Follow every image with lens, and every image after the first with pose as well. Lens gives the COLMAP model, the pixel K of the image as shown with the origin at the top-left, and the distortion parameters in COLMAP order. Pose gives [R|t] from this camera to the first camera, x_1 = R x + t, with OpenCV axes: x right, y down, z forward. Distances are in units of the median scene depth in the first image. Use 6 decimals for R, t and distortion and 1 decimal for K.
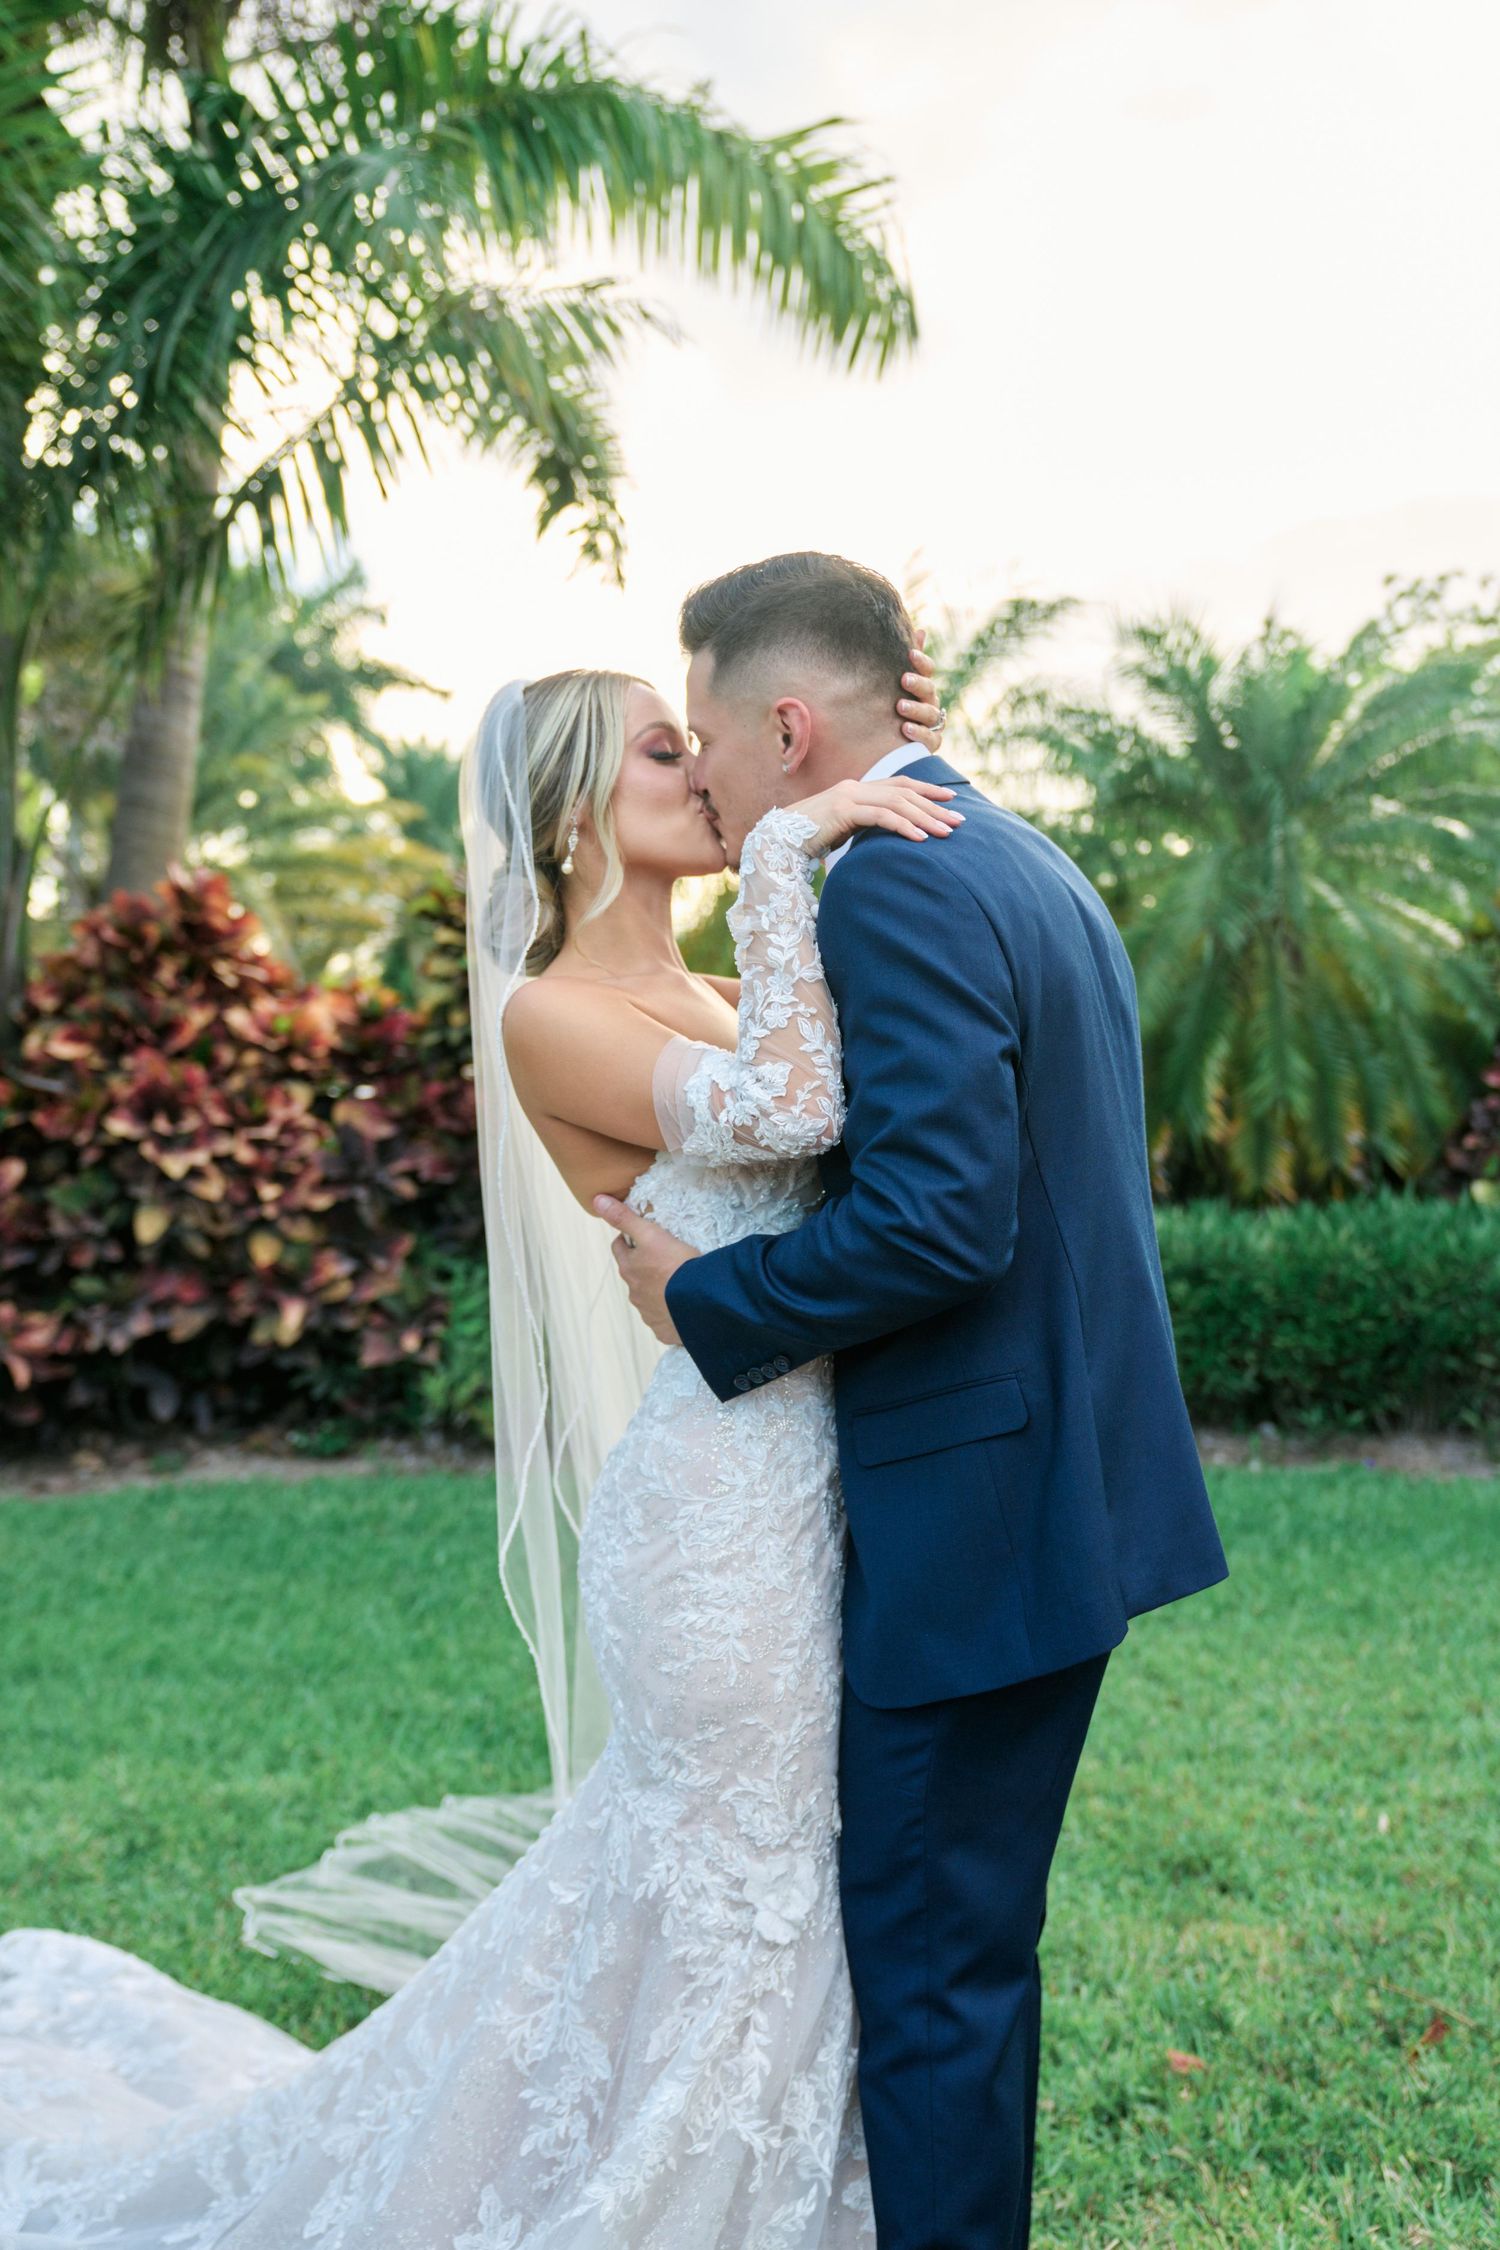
lens RADIAL K [[1774.2, 0, 750.0], [0, 1774.2, 1053.8], [0, 0, 1]] dist [0.000900, -0.000298]
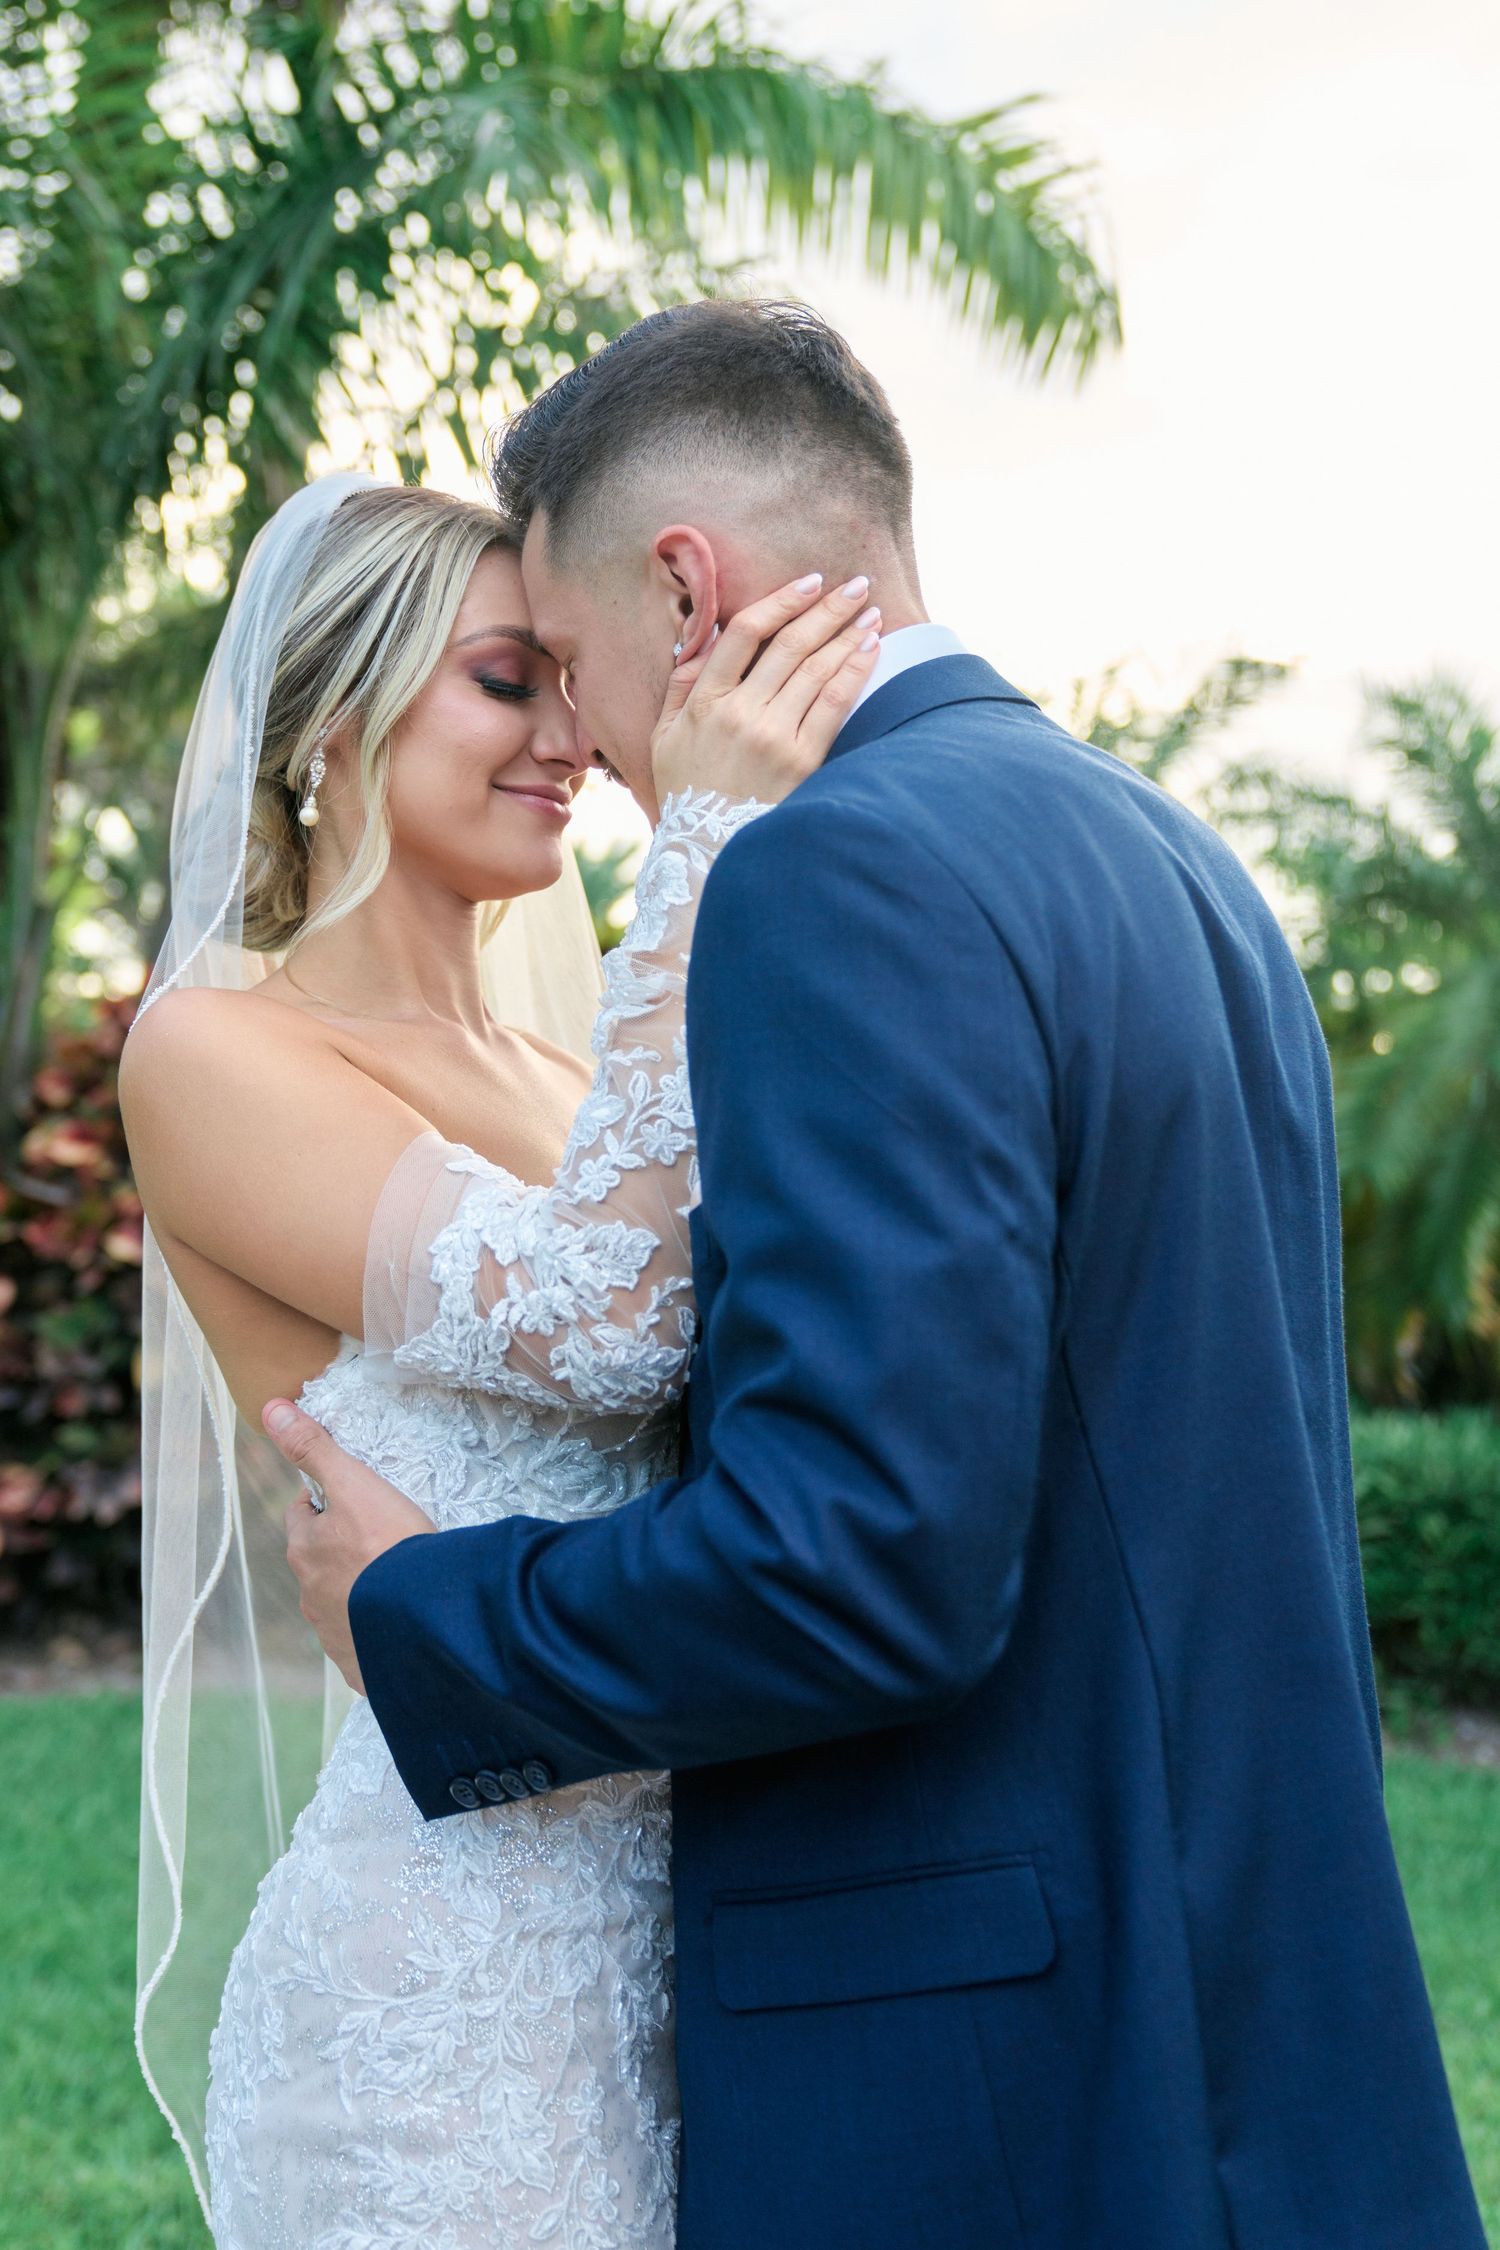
lens RADIAL K [[1774.2, 0, 750.0], [0, 1774.2, 1053.8], [0, 0, 1]] dist [0.000900, -0.000298]
pose [[0.993959, 0.037332, -0.103204, 0.018358], [-0.046324, 0.995204, -0.086155, 0.008555], [0.099493, 0.090415, 0.990922, 0.186101]]
